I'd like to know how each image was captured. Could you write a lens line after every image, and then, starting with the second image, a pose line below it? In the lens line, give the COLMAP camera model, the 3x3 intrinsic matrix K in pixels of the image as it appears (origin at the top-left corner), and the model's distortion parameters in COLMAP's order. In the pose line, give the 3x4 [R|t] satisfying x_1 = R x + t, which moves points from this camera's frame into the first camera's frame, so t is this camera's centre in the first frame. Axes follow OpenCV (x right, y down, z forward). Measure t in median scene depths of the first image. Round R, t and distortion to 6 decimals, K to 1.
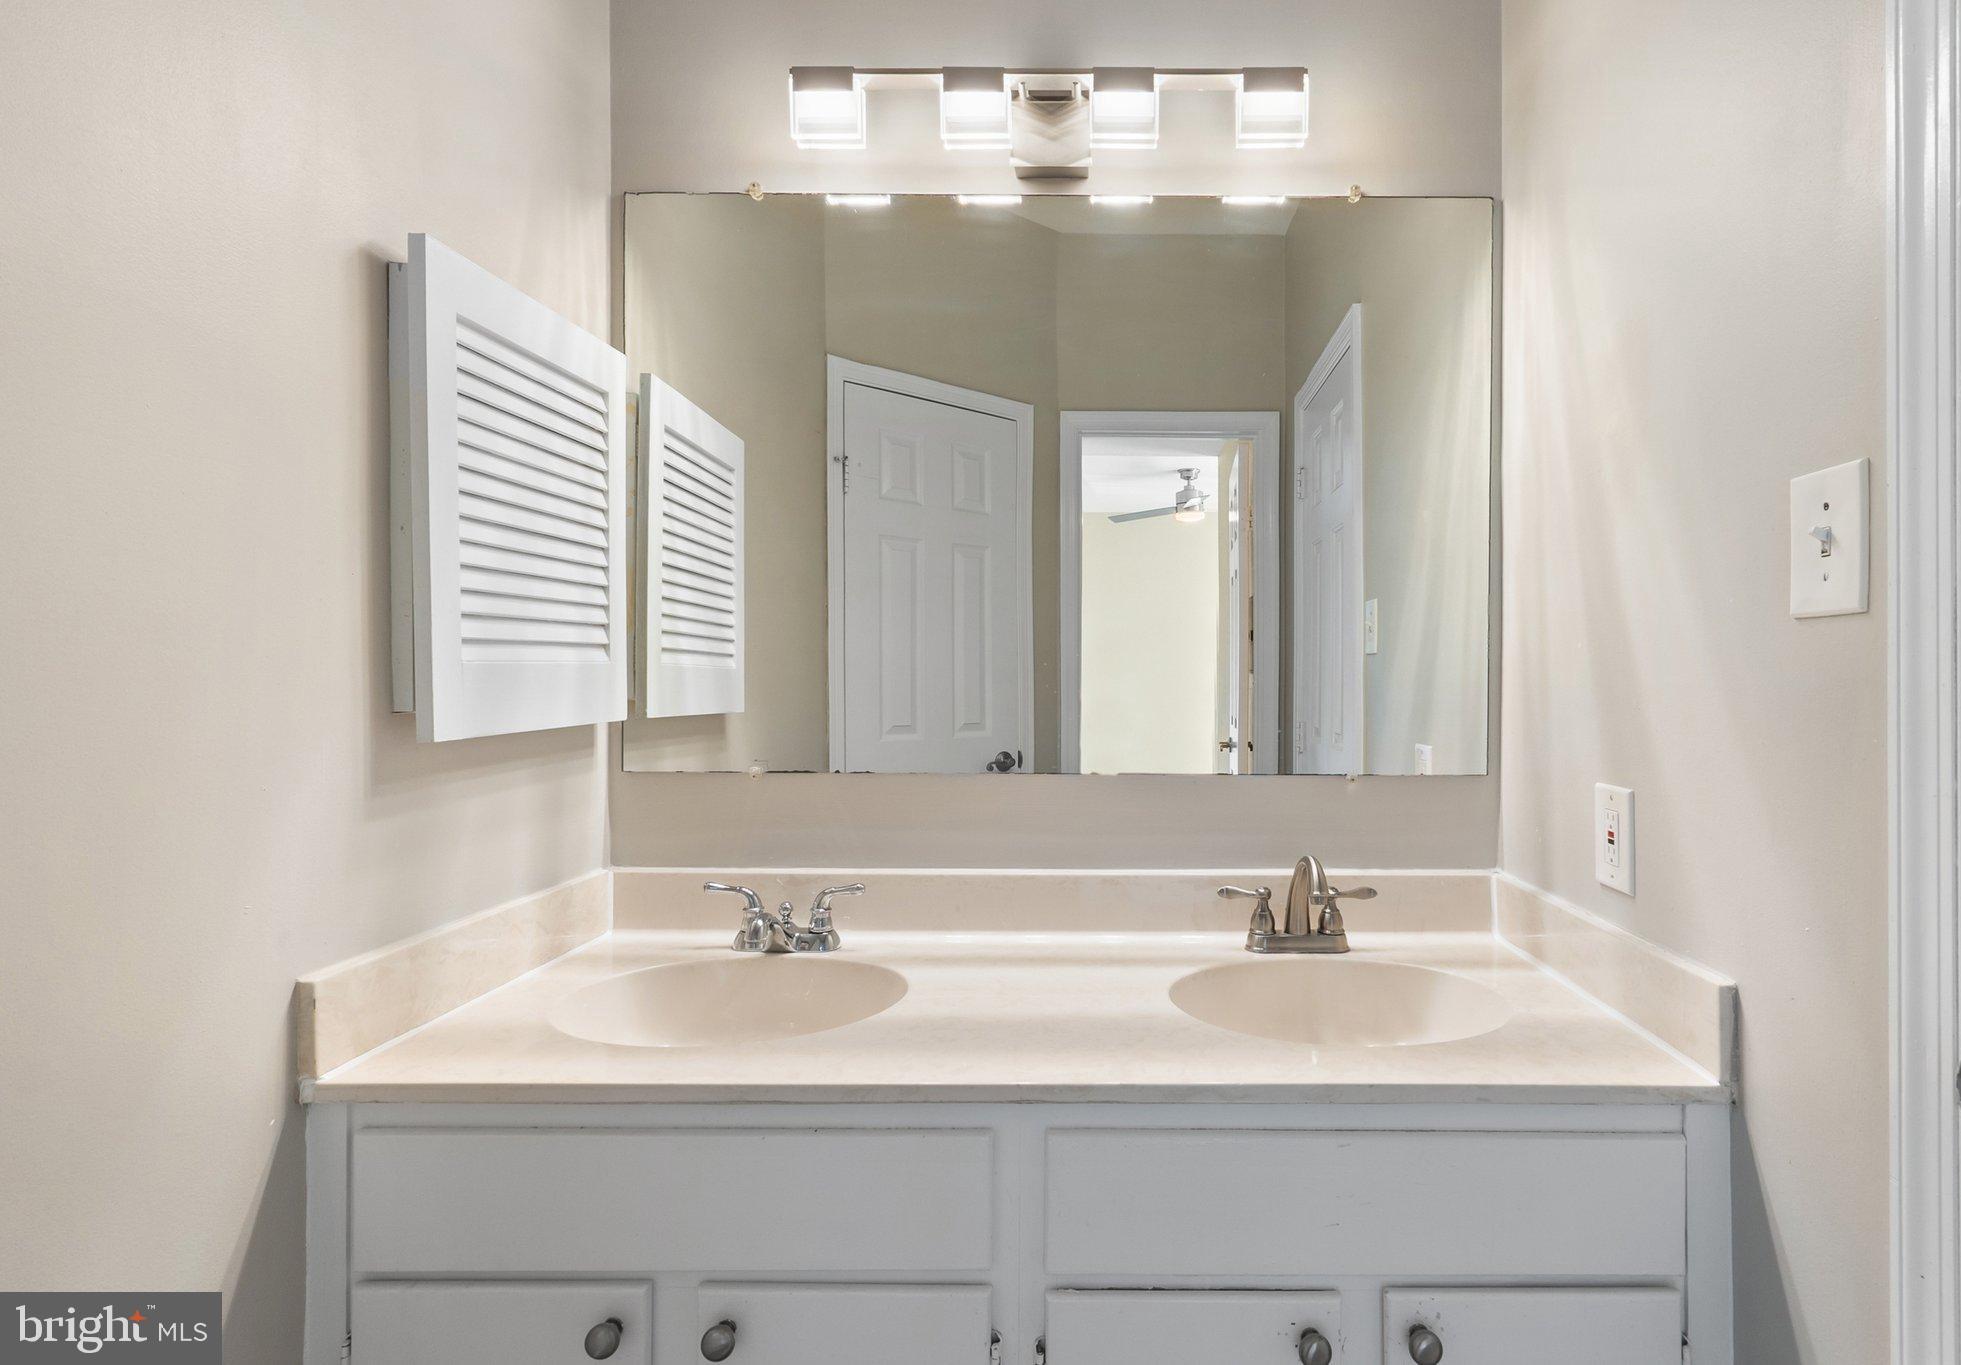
lens RADIAL K [[910.6, 0, 982.3], [0, 910.6, 682.6], [0, 0, 1]] dist [-0.003226, -0.000068]
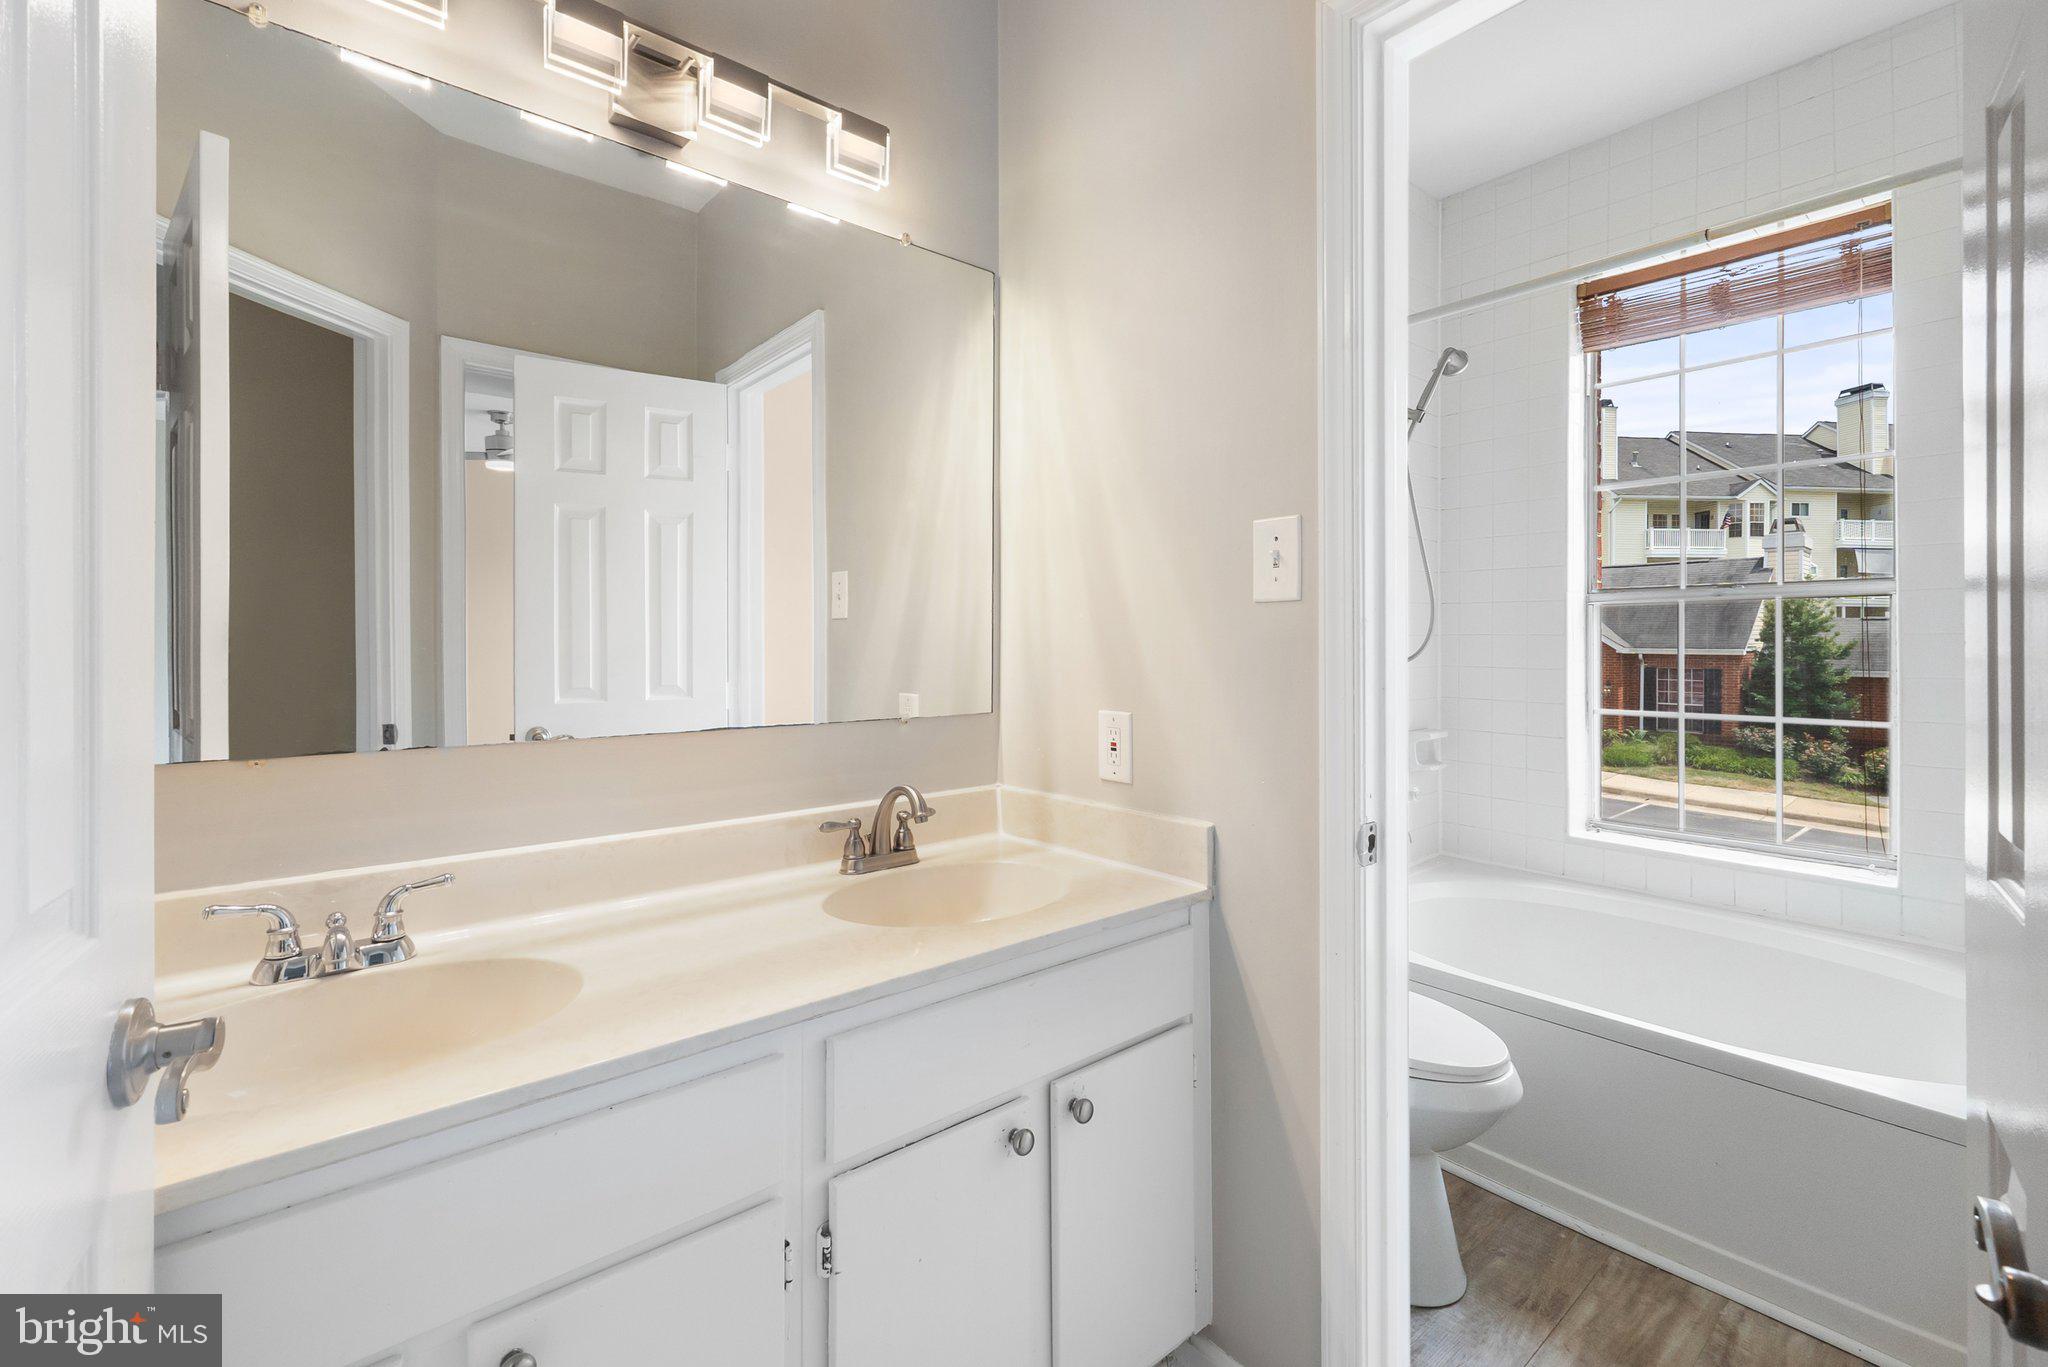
lens RADIAL K [[876.9, 0, 1016.6], [0, 876.9, 639.9], [0, 0, 1]] dist [-0.006952, 0.001460]
pose [[0.767038, -0.000095, 0.641602, -0.252169], [0.003535, 0.999985, -0.004078, 0.002991], [-0.641592, 0.005396, 0.767027, 0.010648]]
